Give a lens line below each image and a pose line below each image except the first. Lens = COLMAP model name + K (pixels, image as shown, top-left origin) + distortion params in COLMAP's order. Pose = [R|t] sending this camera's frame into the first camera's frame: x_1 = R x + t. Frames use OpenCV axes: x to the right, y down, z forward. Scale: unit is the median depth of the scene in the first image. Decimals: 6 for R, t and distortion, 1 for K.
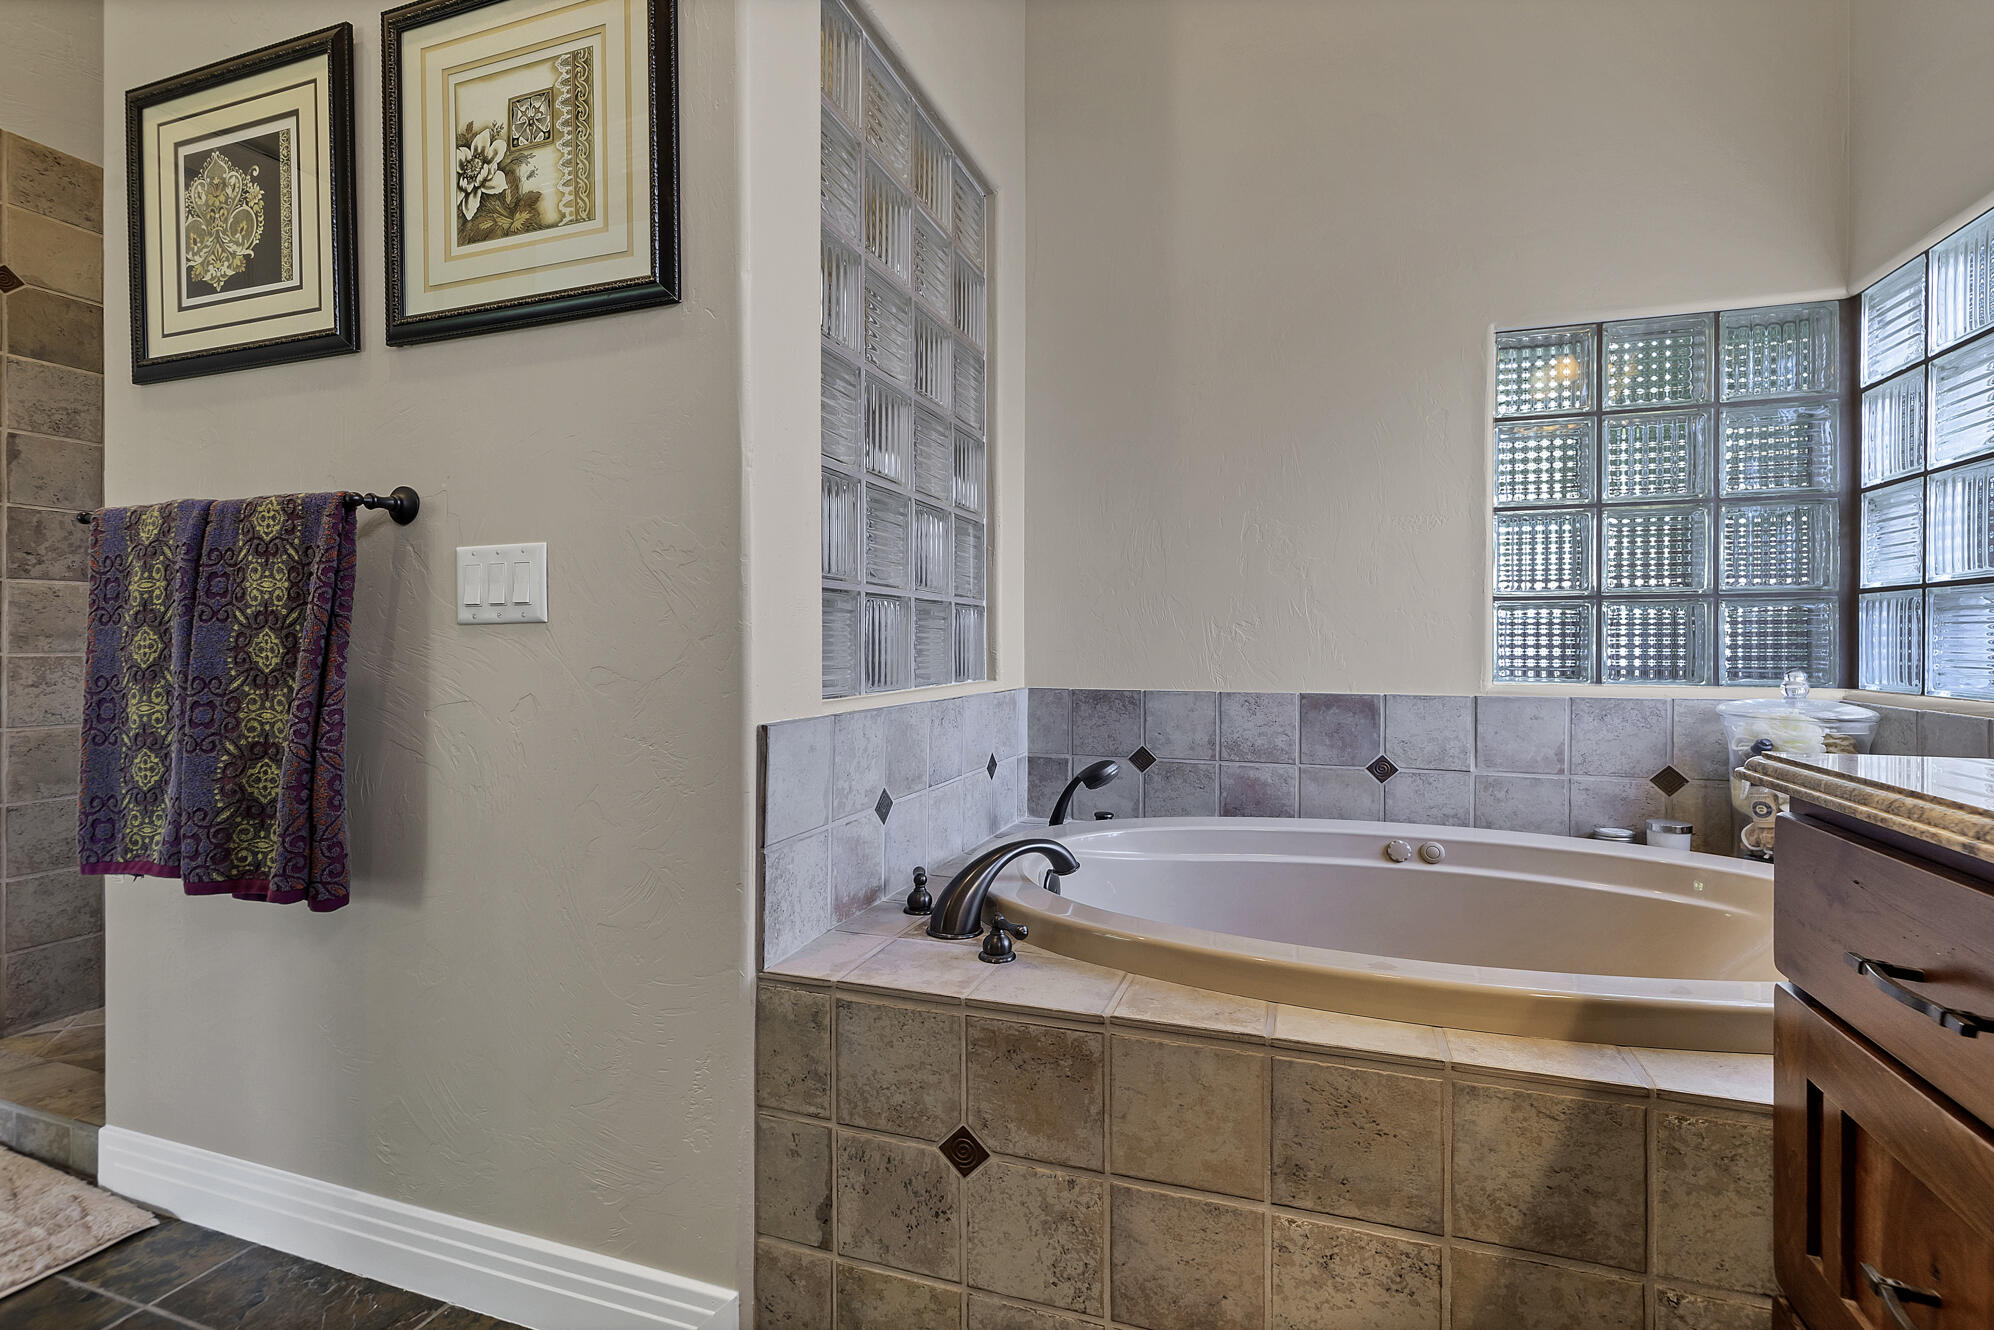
lens RADIAL K [[850.1, 0, 985.7], [0, 850.1, 650.4], [0, 0, 1]] dist [0.001483, -0.000045]
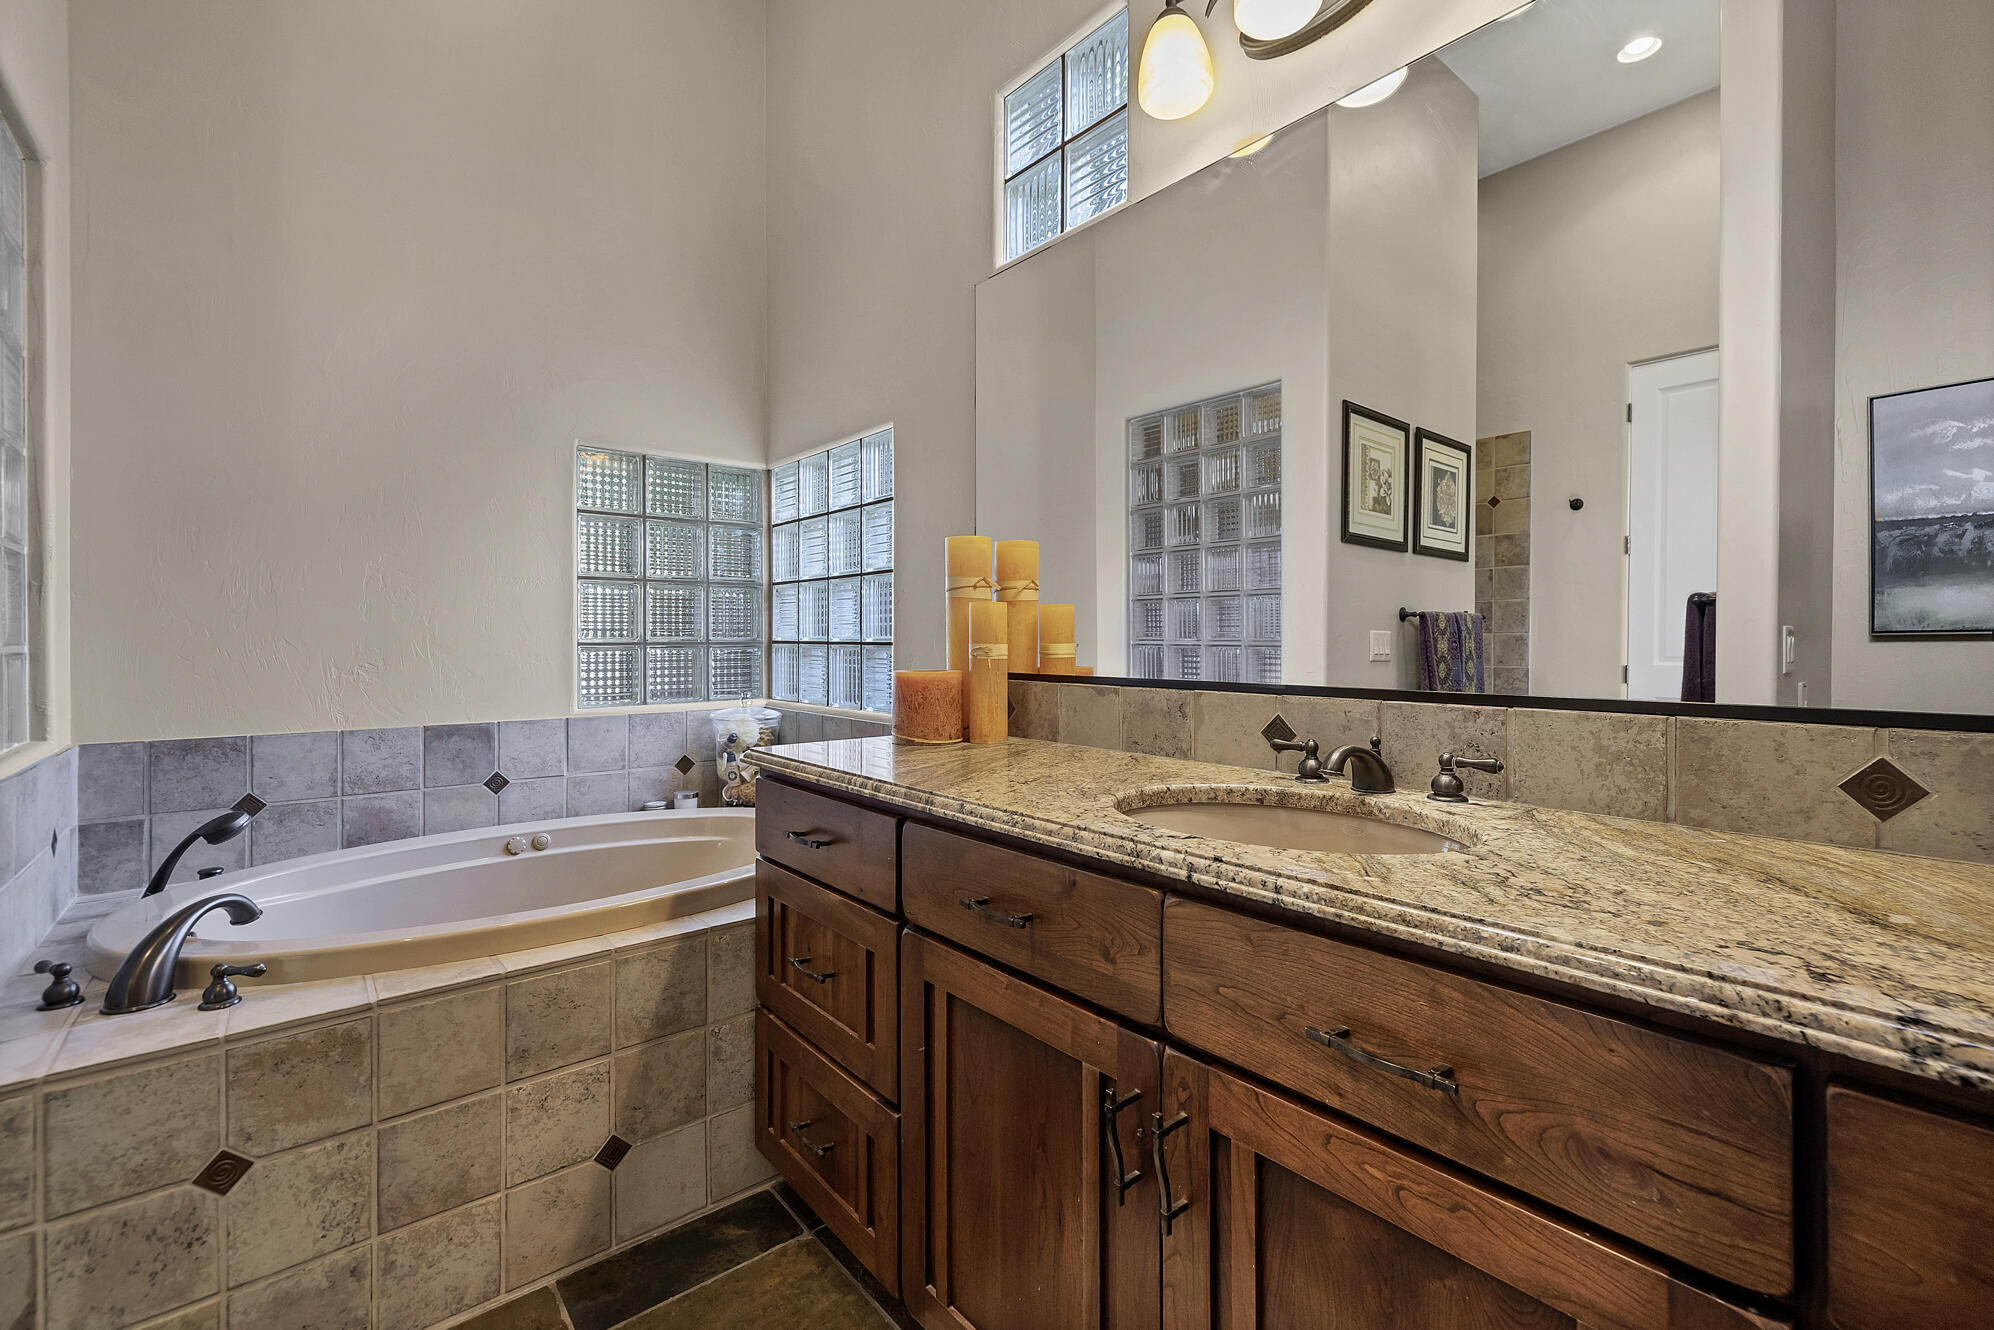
lens RADIAL K [[850.1, 0, 985.7], [0, 850.1, 650.4], [0, 0, 1]] dist [0.001483, -0.000045]
pose [[0.490731, -0.000734, 0.871311, -0.428779], [0.002593, 0.999996, -0.000618, -0.081849], [-0.871307, 0.002562, 0.490731, -0.362073]]
